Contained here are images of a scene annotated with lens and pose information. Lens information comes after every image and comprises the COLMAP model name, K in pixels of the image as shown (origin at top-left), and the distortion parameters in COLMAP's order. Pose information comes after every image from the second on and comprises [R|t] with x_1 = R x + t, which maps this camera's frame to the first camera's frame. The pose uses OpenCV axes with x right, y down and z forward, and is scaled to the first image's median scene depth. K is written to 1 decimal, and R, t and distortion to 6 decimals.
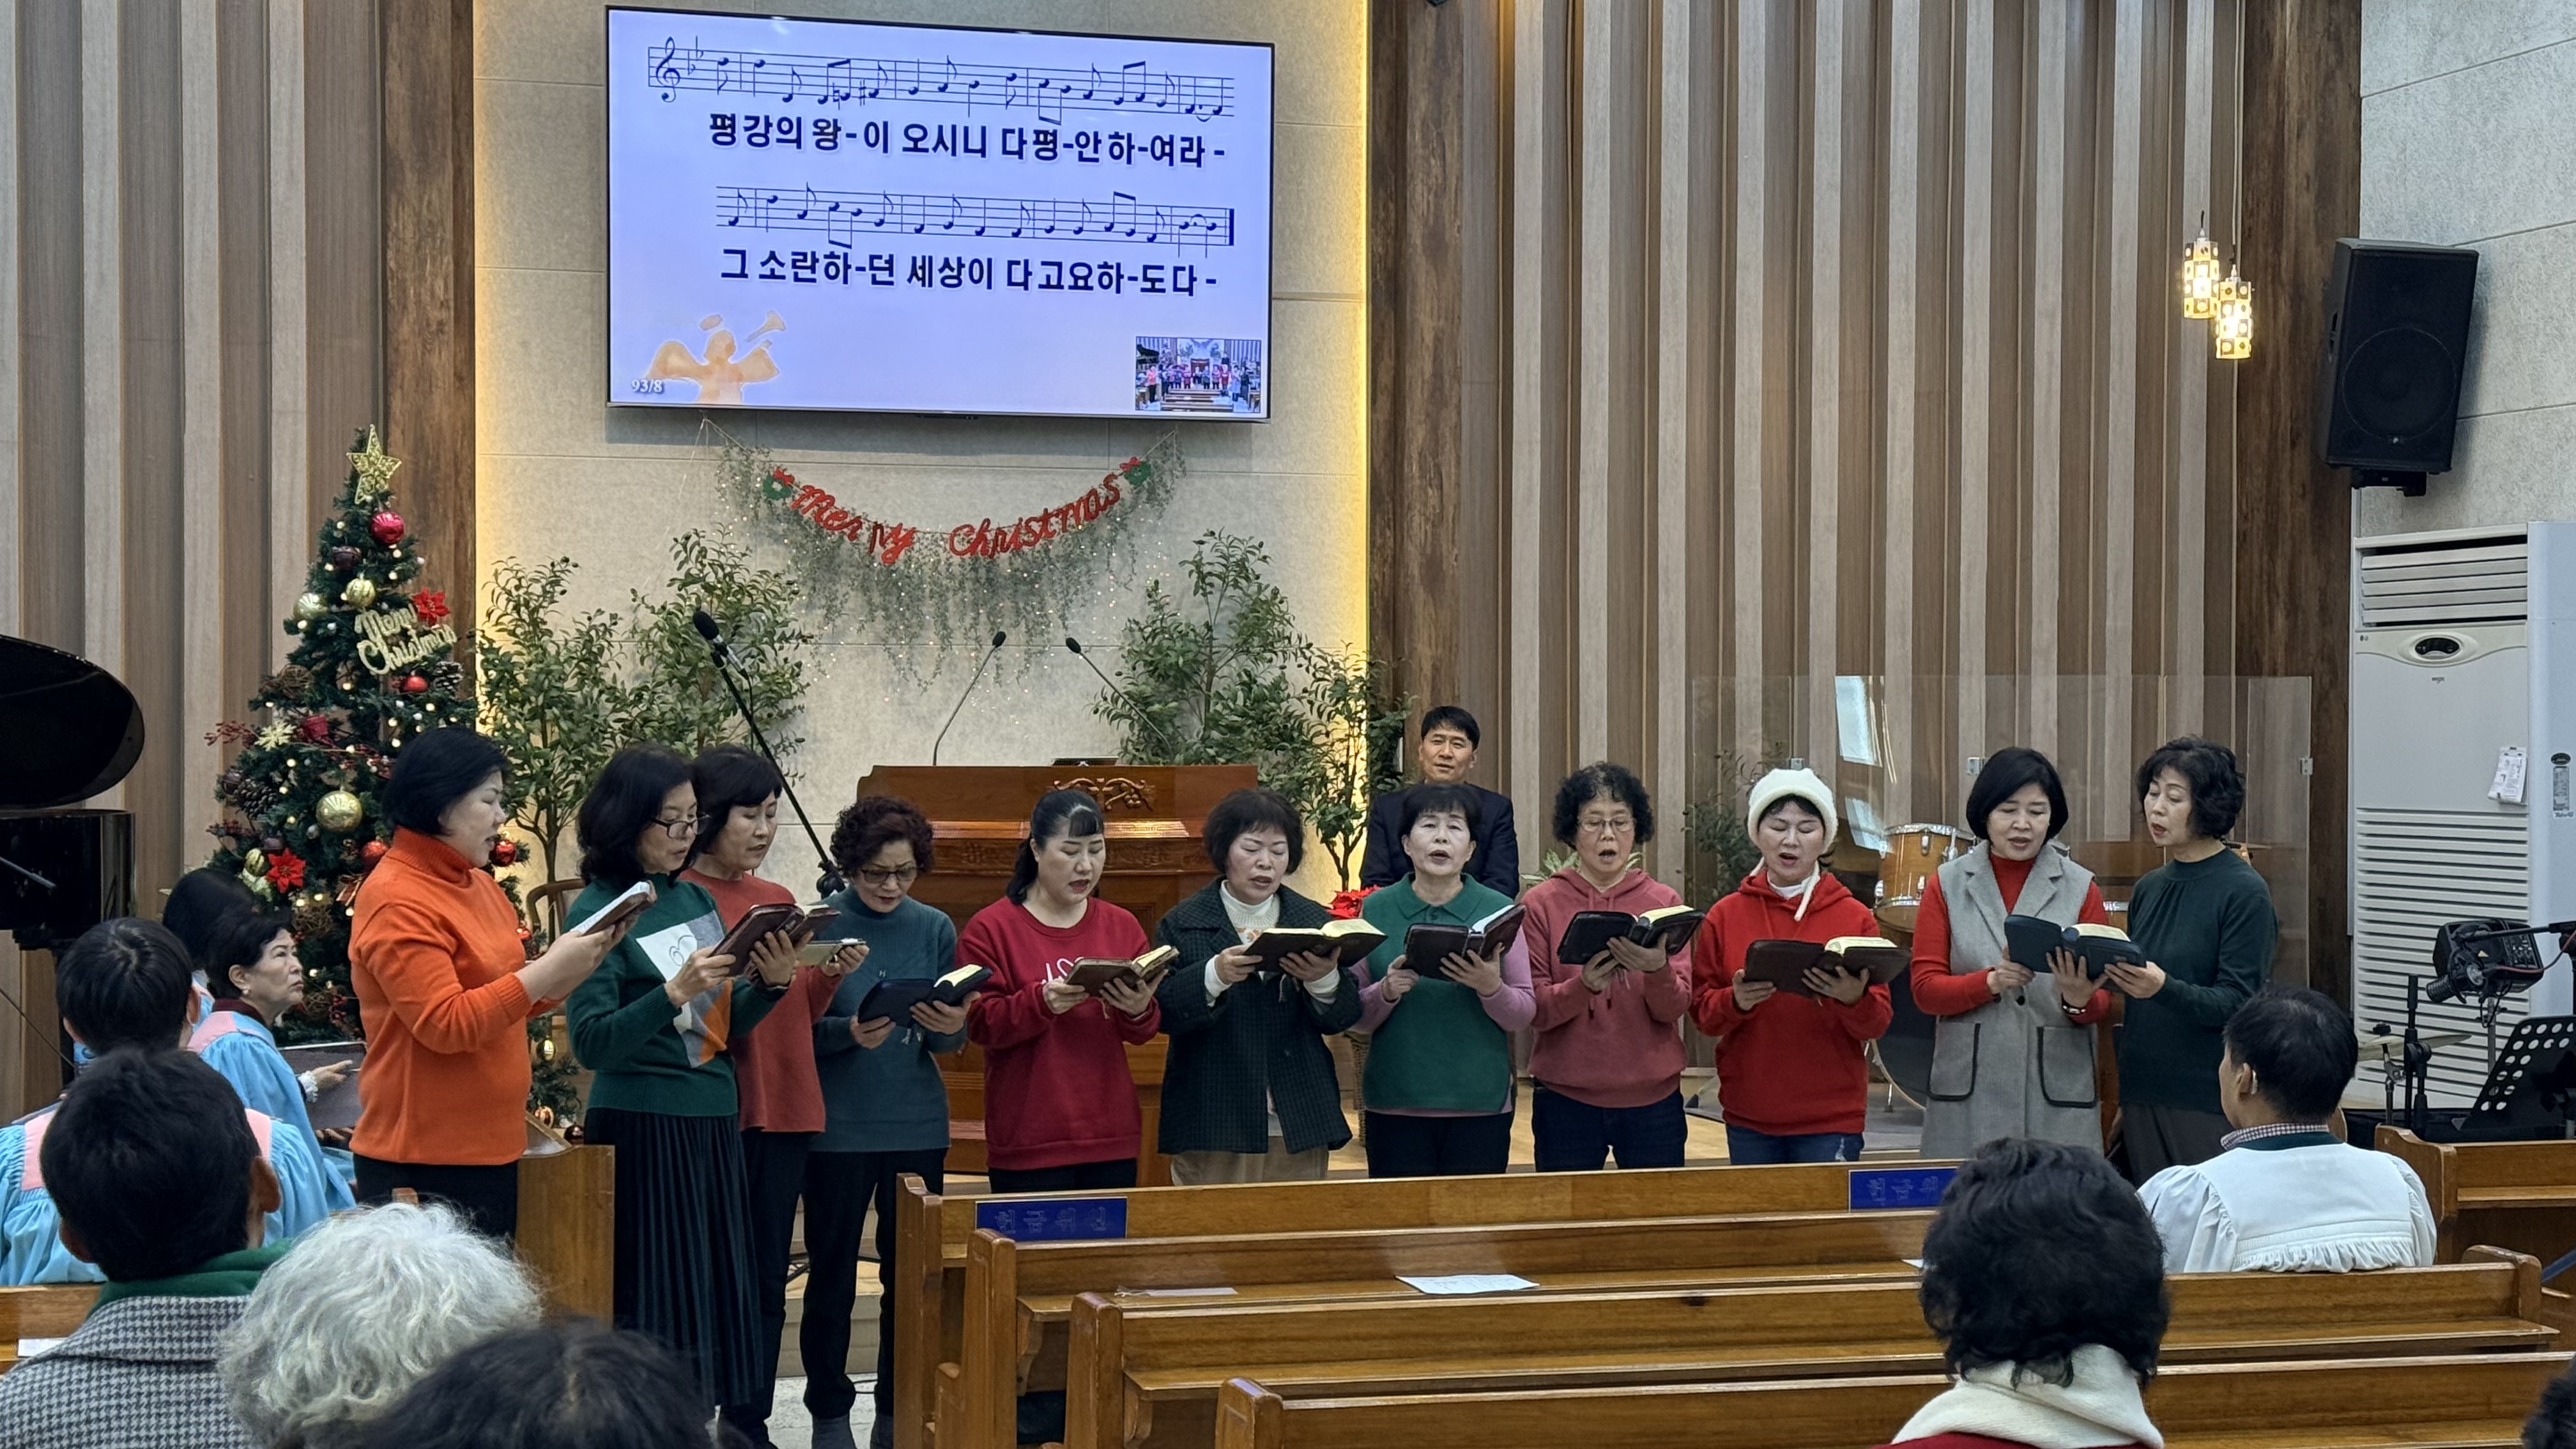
lens RADIAL K [[3918.7, 0, 1289.9], [0, 3918.7, 732.6], [0, 0, 1]] dist [0.140262, 0.000000]
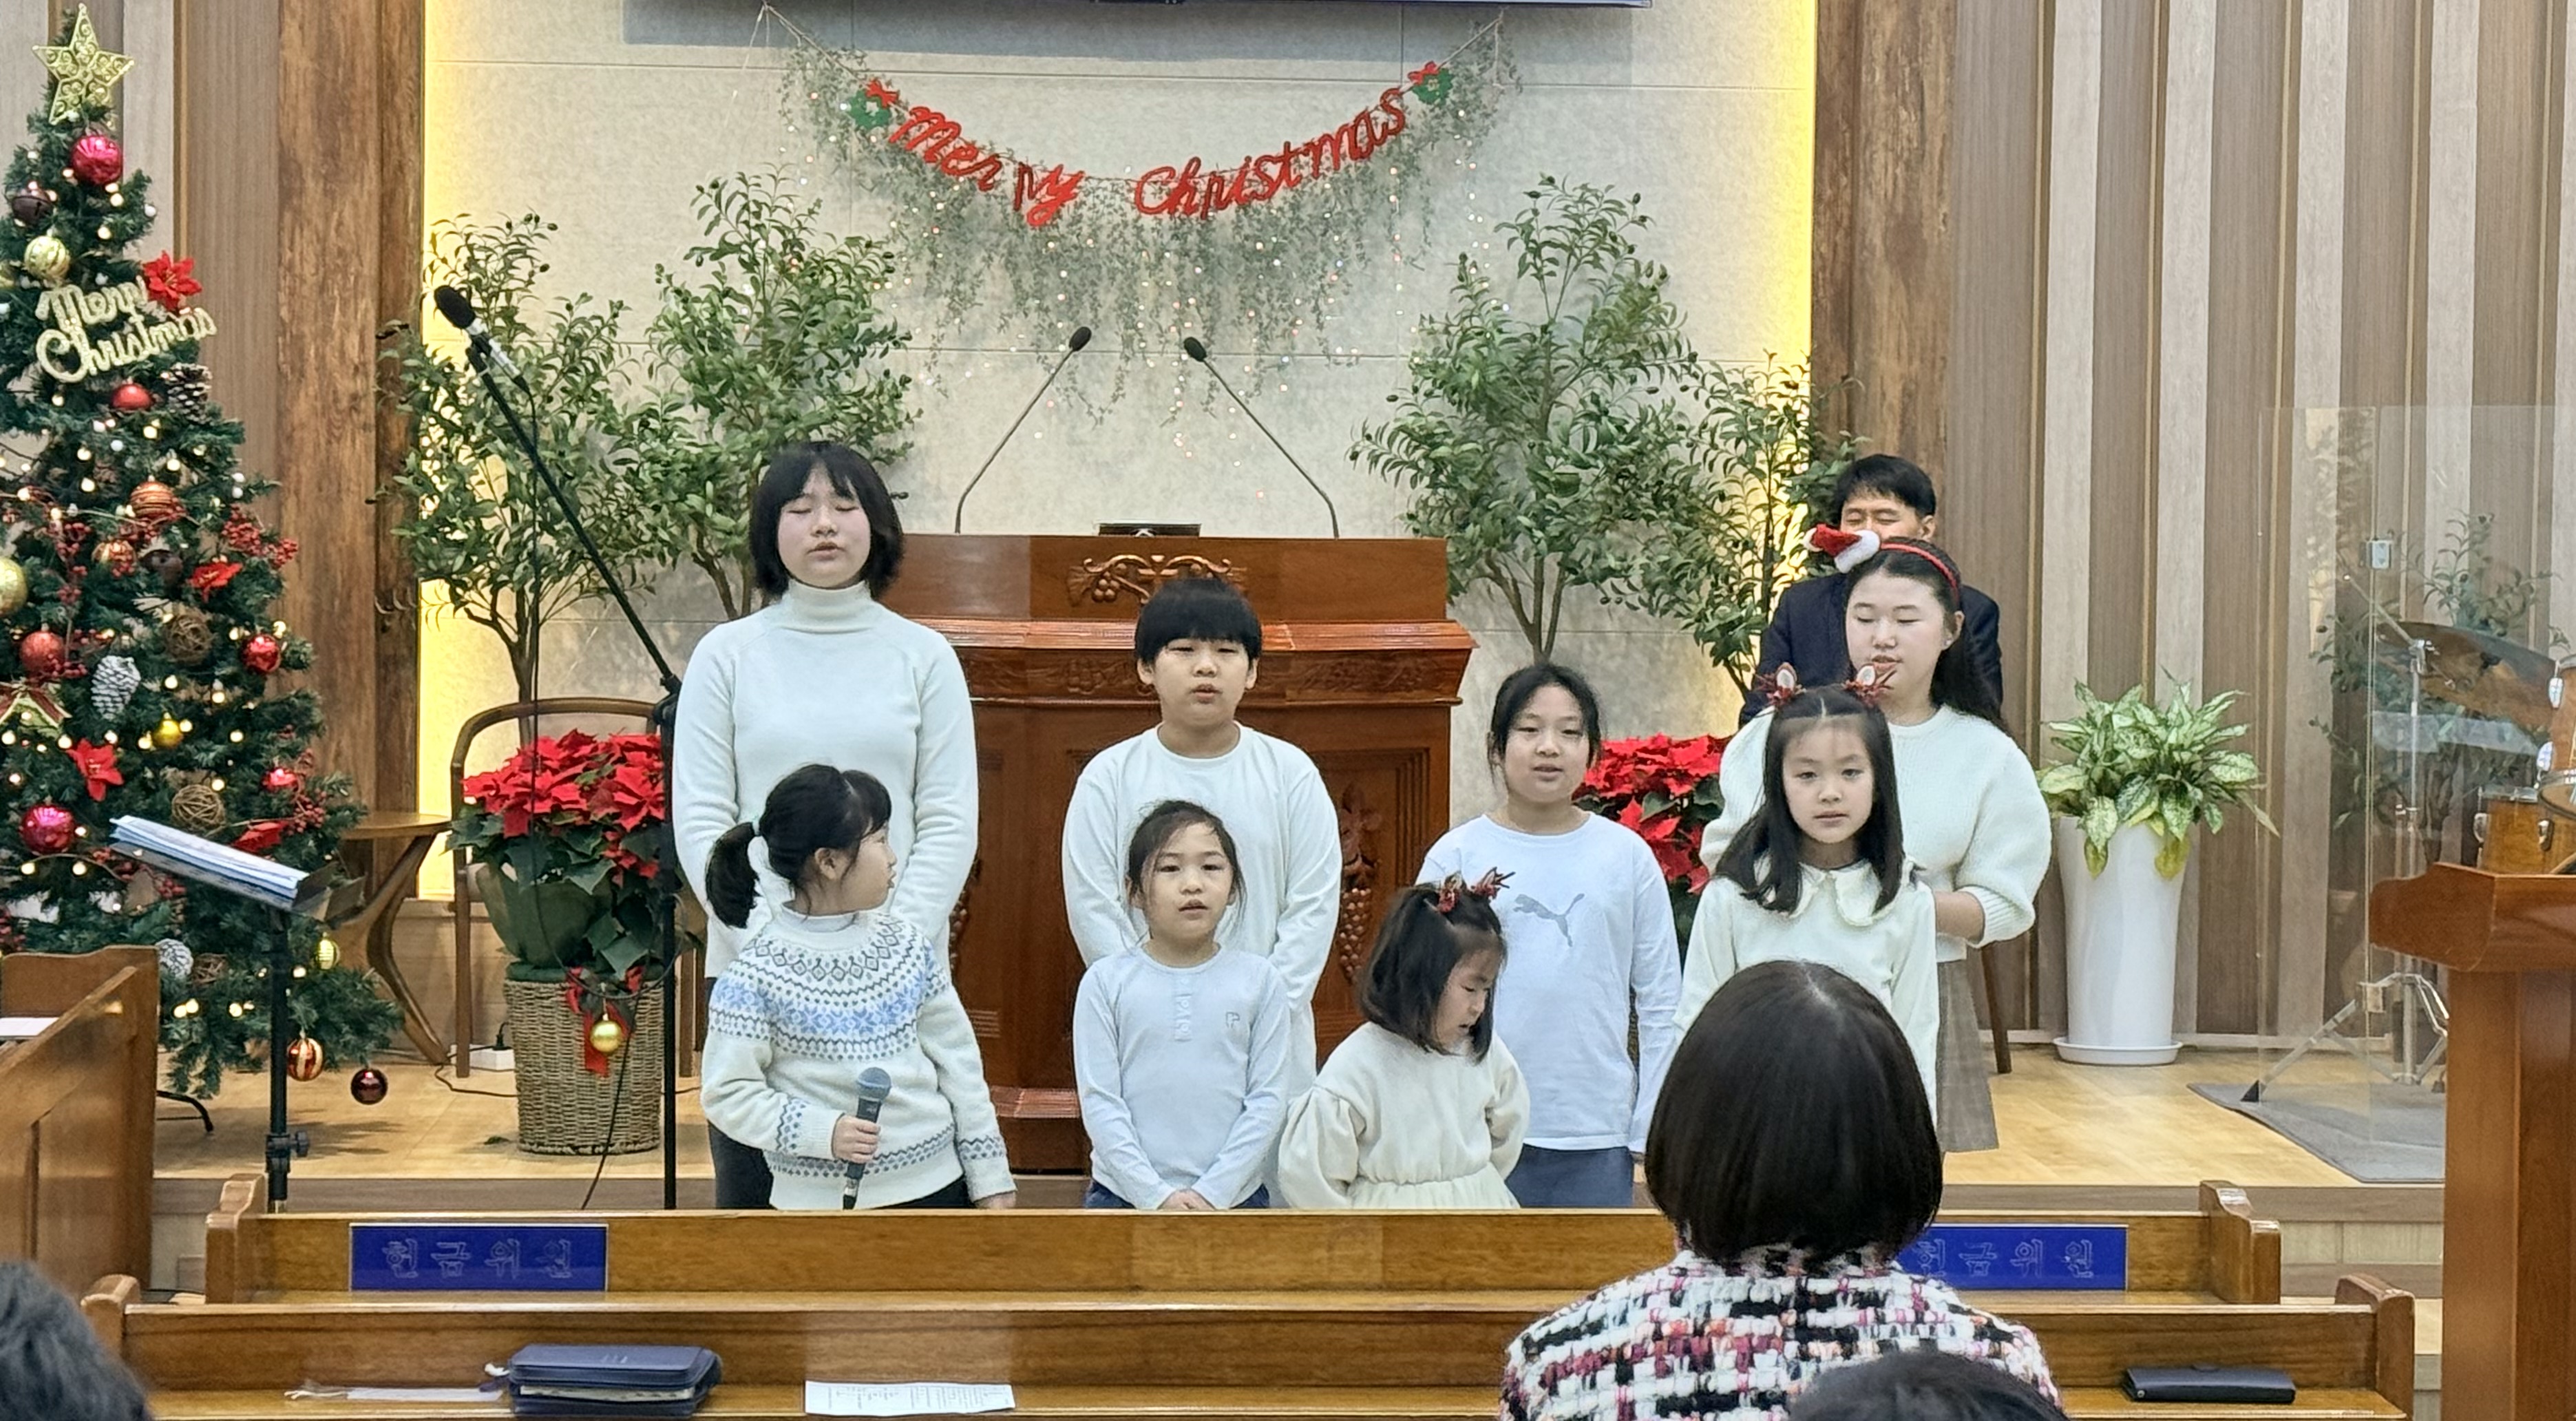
lens RADIAL K [[5599.8, 0, 1288.0], [0, 5599.8, 703.7], [0, 0, 1]] dist [0.129937, 0.000000]
pose [[0.976643, 0.019506, -0.213980, 0.138910], [-0.012115, 0.999286, 0.035796, 0.002416], [0.214525, -0.032368, 0.976182, 0.095163]]
